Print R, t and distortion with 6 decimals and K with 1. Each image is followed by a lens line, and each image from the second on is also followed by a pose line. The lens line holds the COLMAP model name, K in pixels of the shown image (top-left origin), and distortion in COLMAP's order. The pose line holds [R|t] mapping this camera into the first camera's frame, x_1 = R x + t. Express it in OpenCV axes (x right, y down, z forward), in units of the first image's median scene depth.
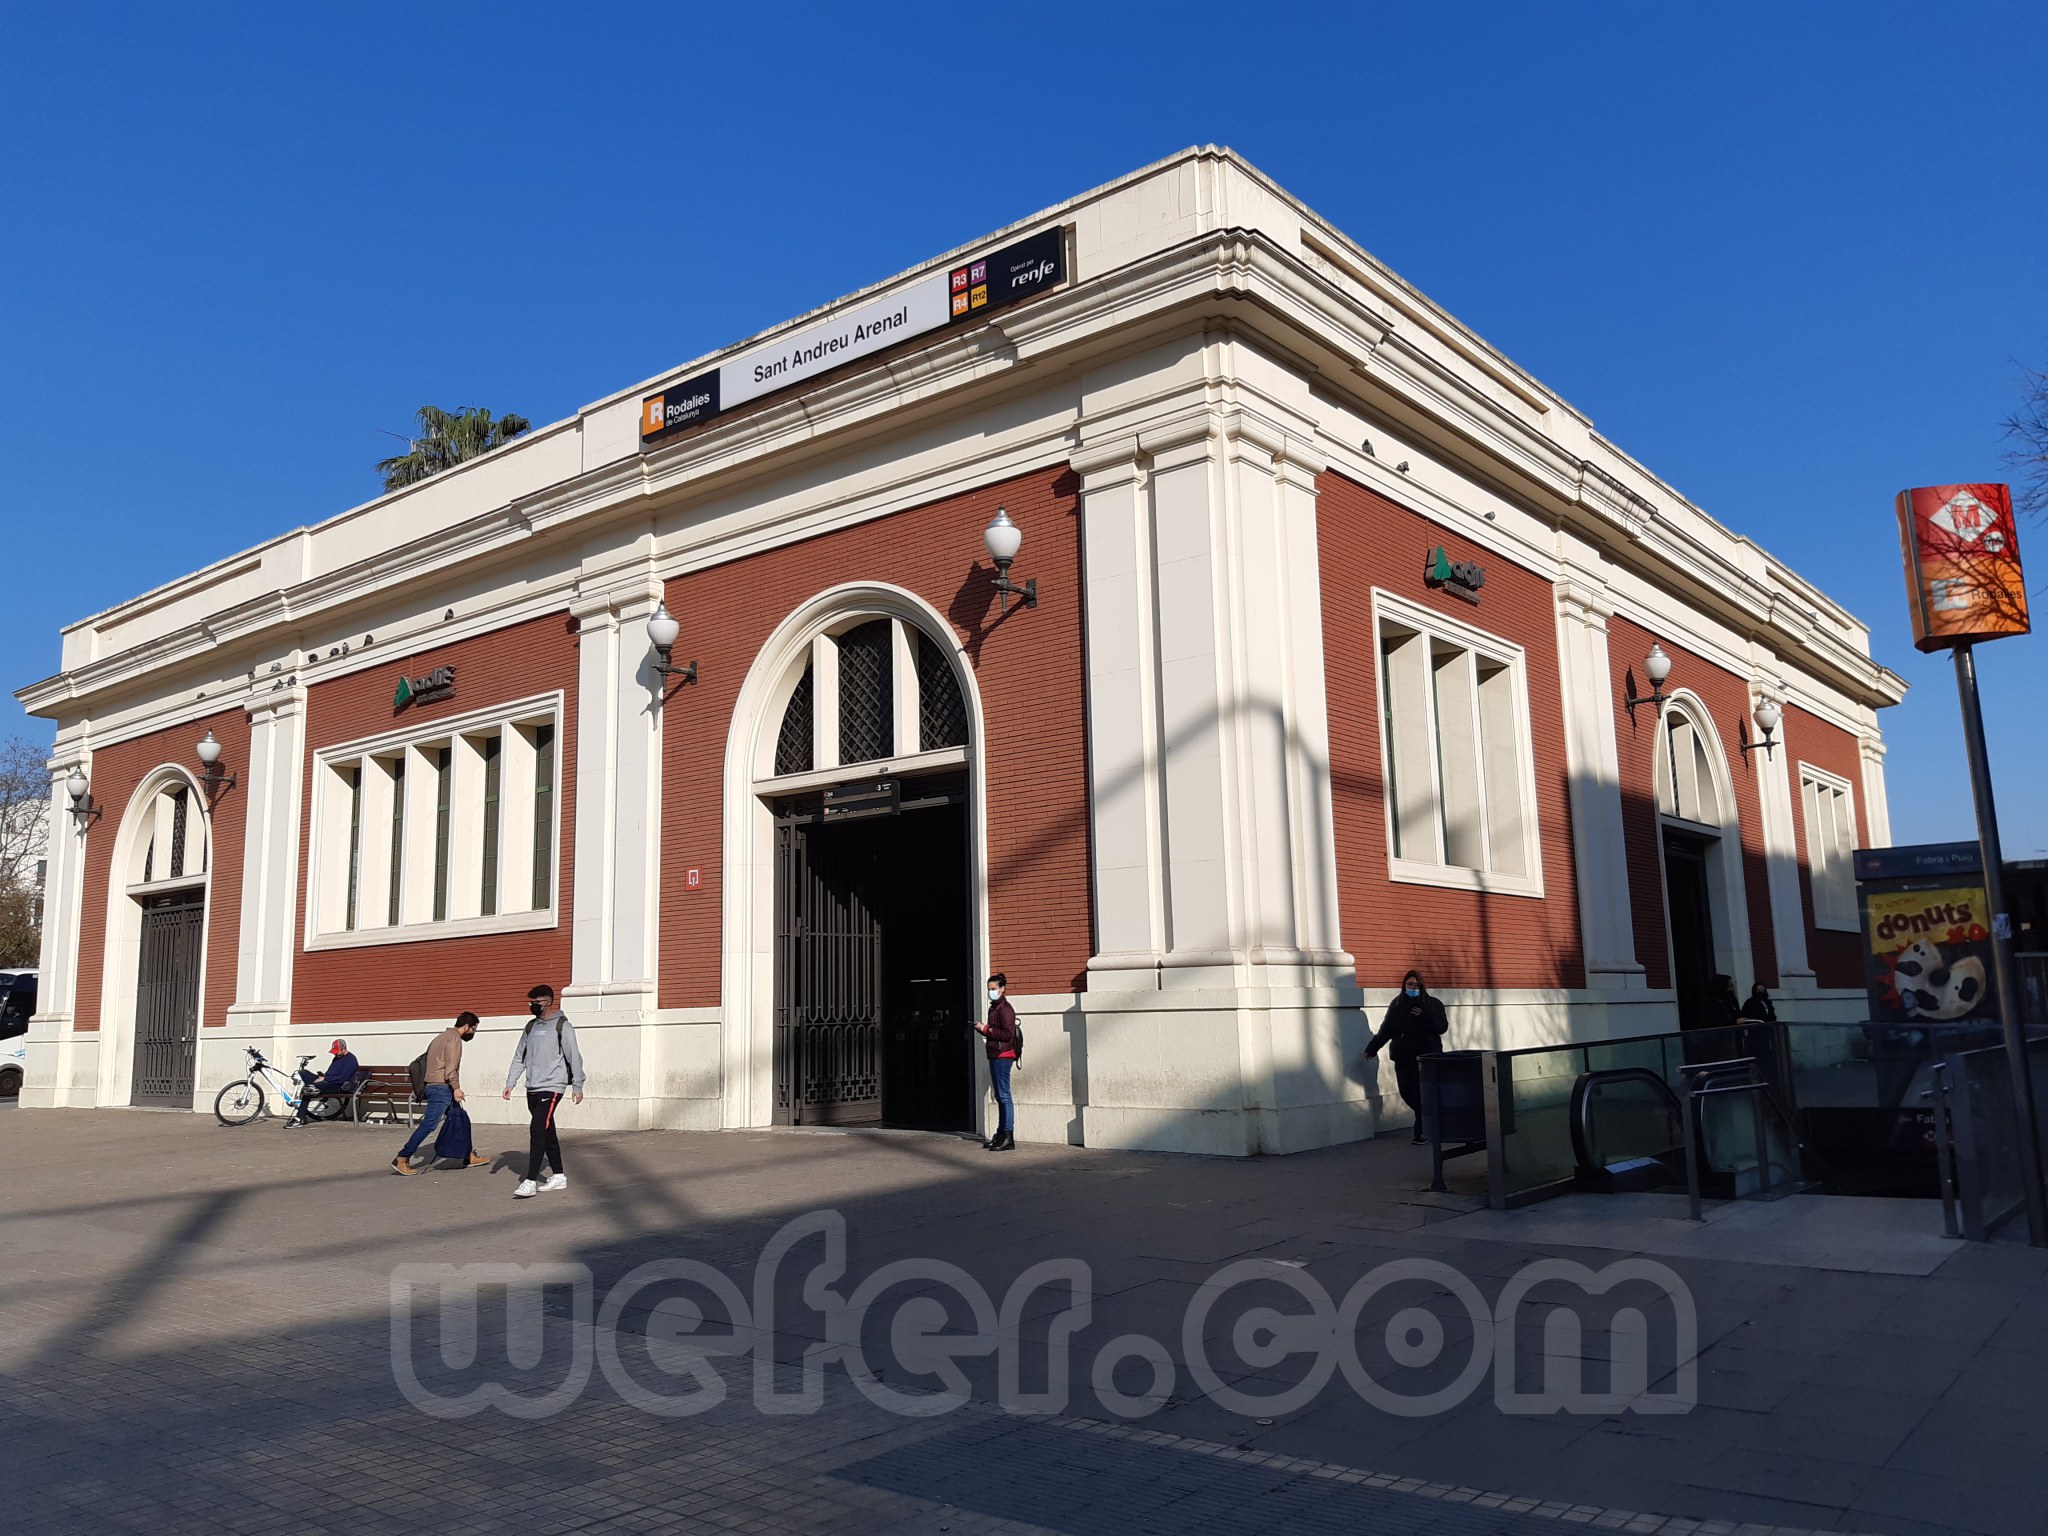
lens RADIAL K [[1579.8, 0, 1027.9], [0, 1579.8, 756.6], [0, 0, 1]] dist [0.093293, -0.164569]
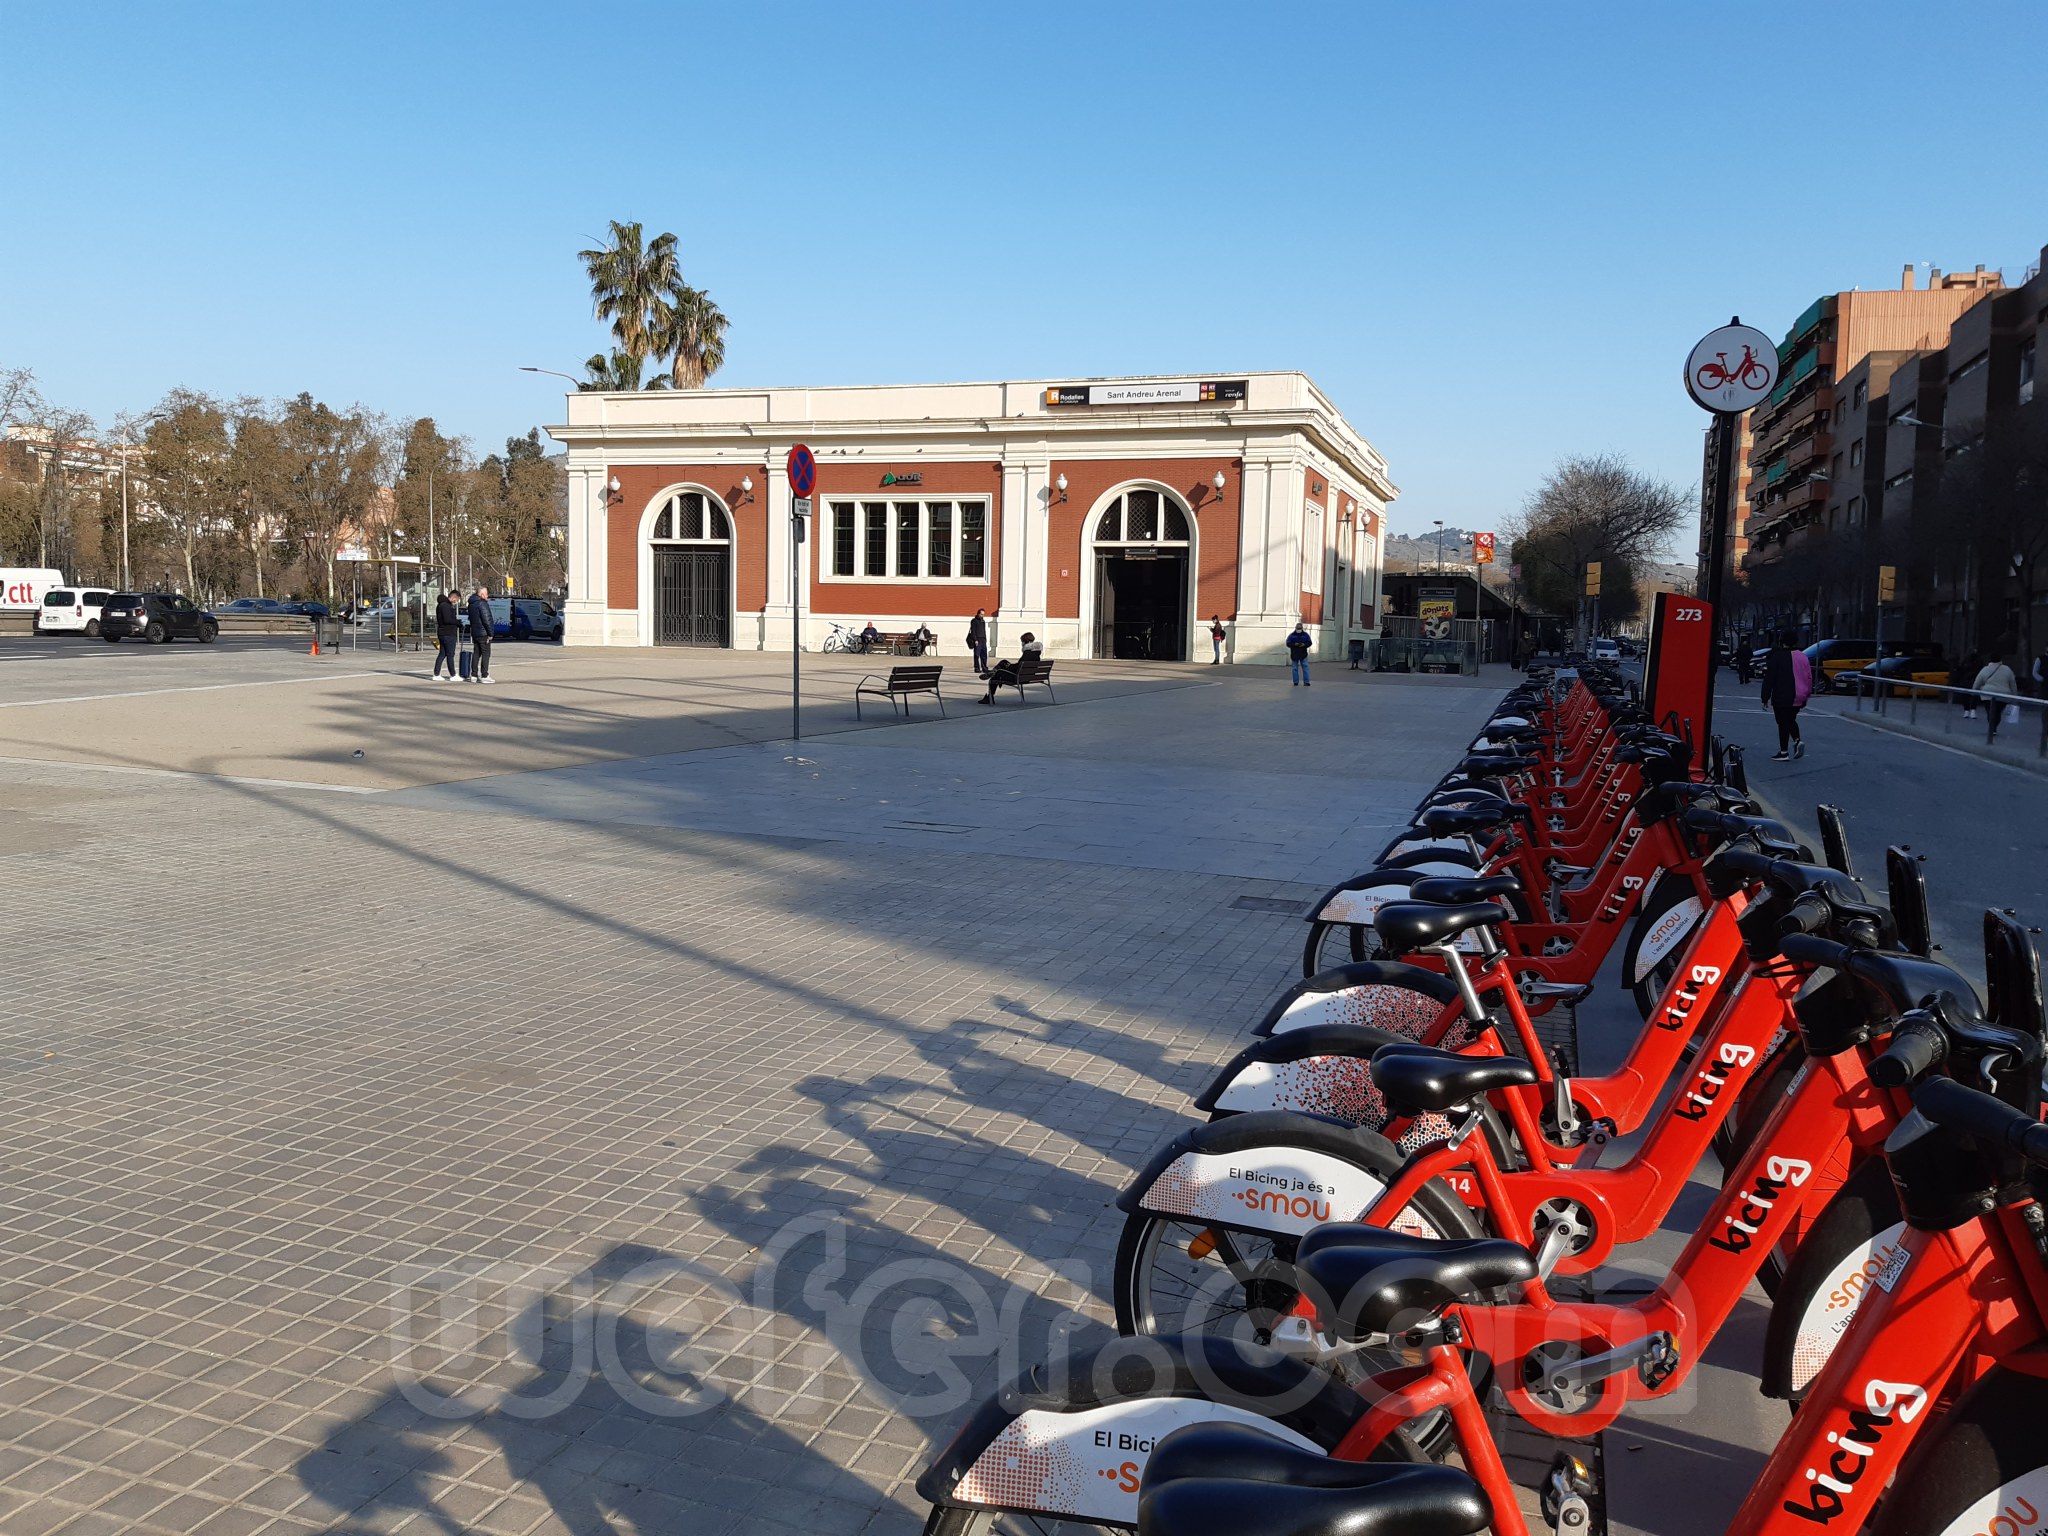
lens RADIAL K [[1579.8, 0, 1013.0], [0, 1579.8, 767.3], [0, 0, 1]] dist [0.093293, -0.164569]
pose [[0.937105, 0.016078, 0.348676, -1.319059], [-0.101181, 0.968560, 0.227273, -0.228131], [-0.334060, -0.248258, 0.909270, -1.682373]]
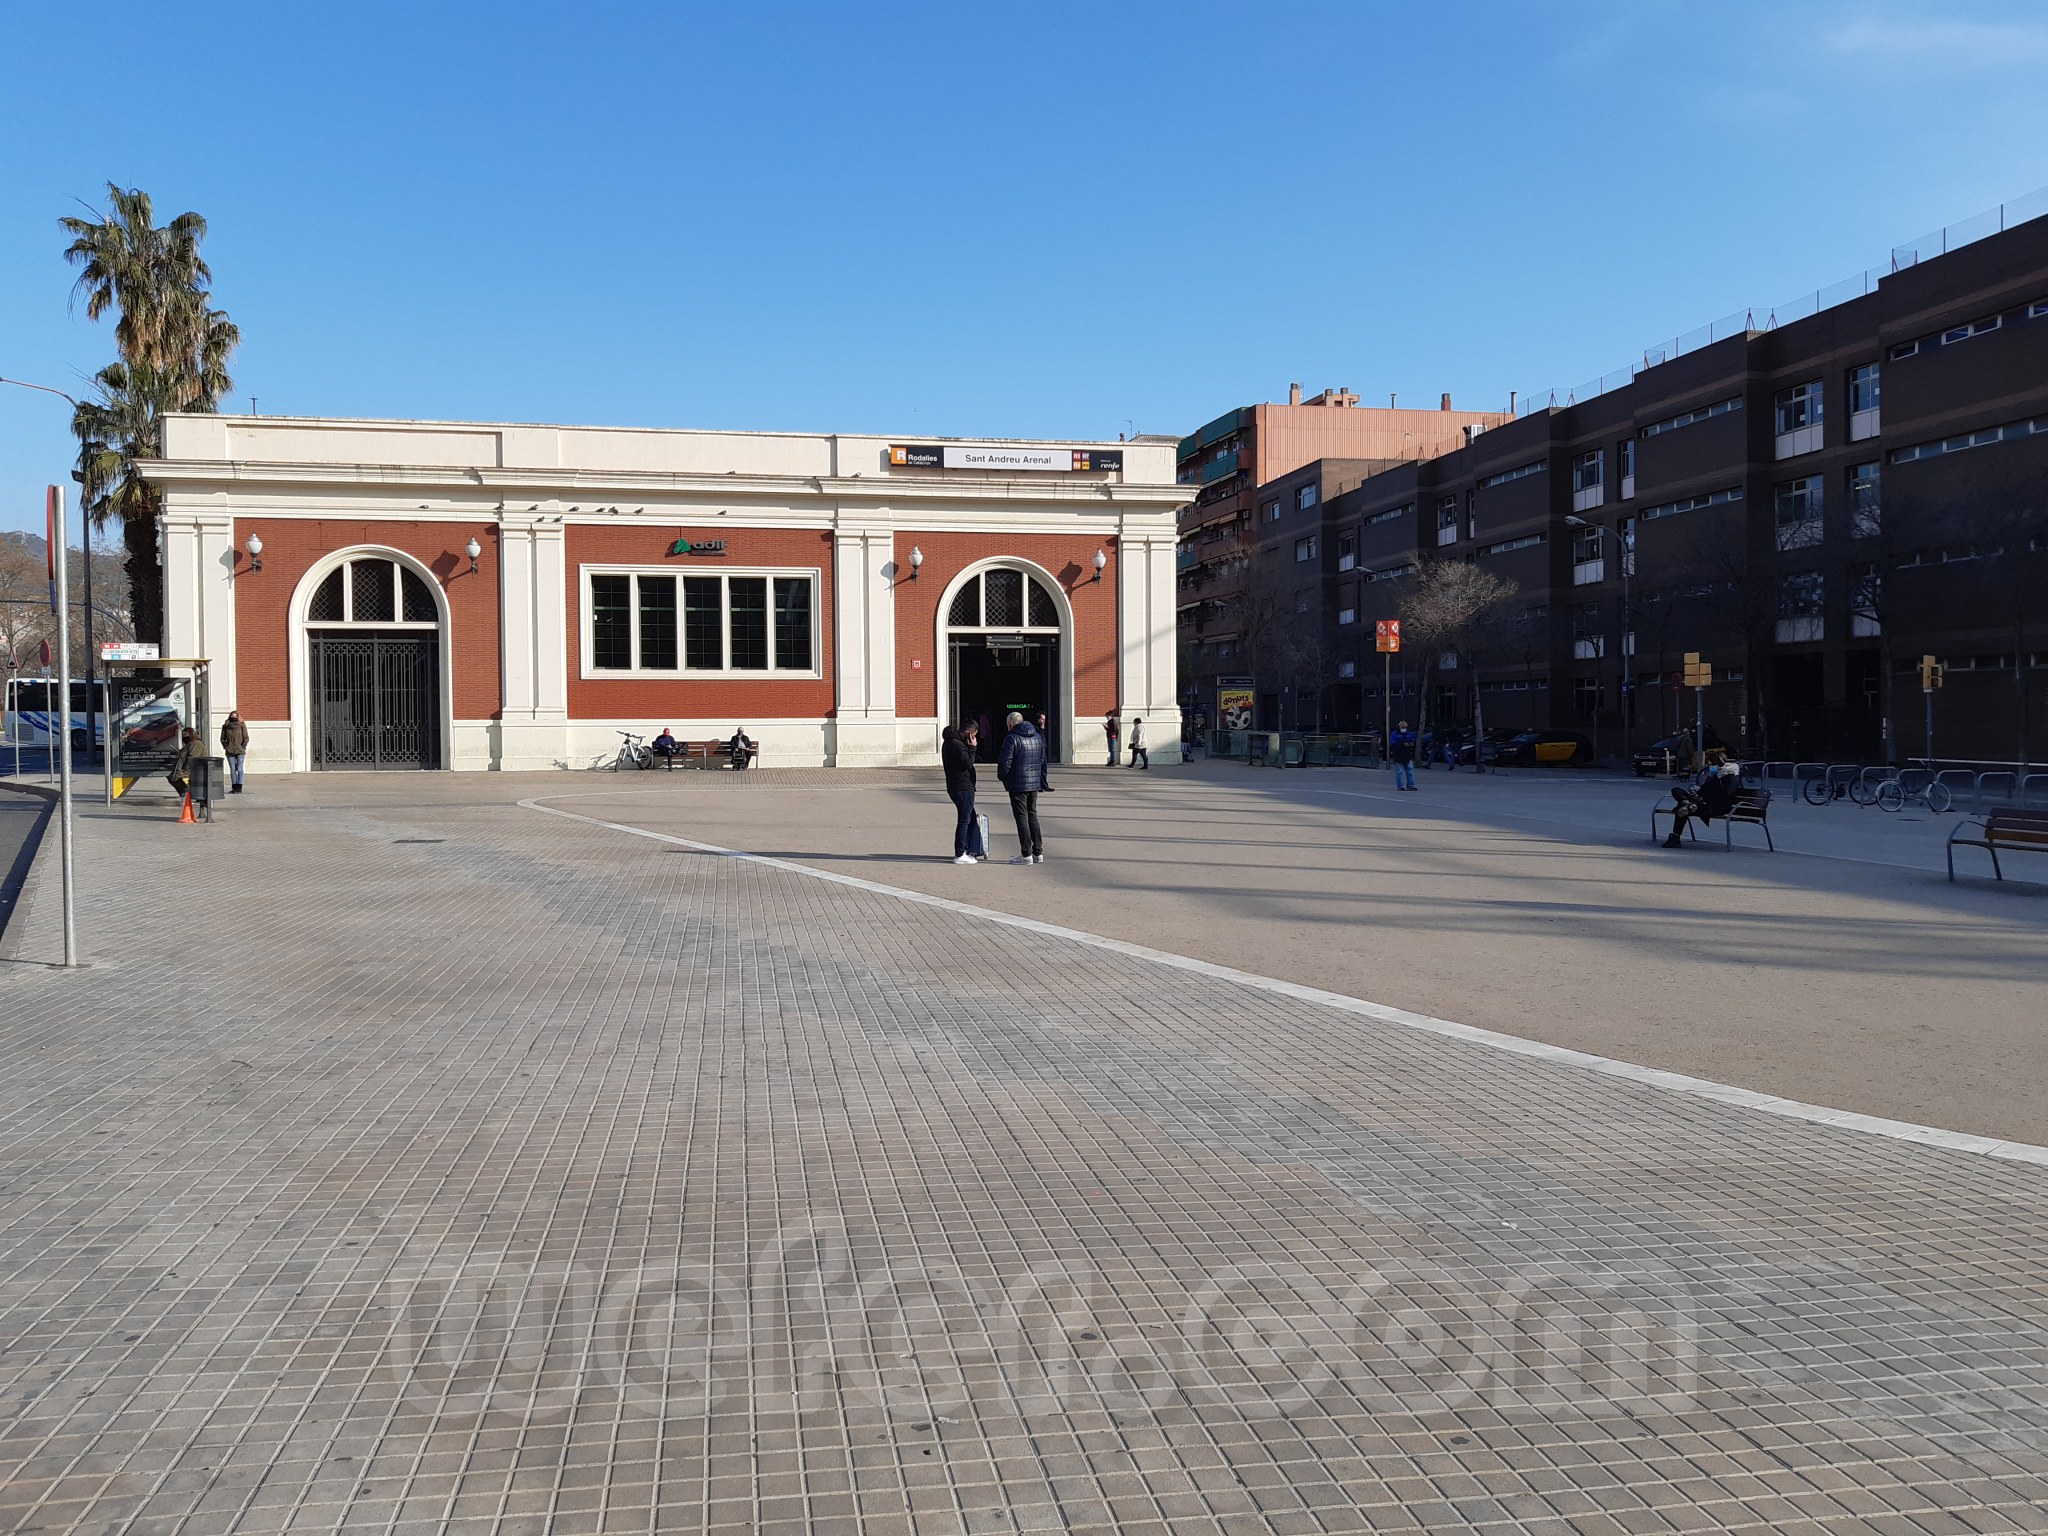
lens RADIAL K [[1579.8, 0, 1018.7], [0, 1579.8, 753.2], [0, 0, 1]] dist [0.093293, -0.164569]
pose [[0.649845, 0.004973, 0.760050, -1.974885], [-0.135406, 0.984740, 0.109329, -0.074948], [-0.747908, -0.173962, 0.640602, -0.681636]]
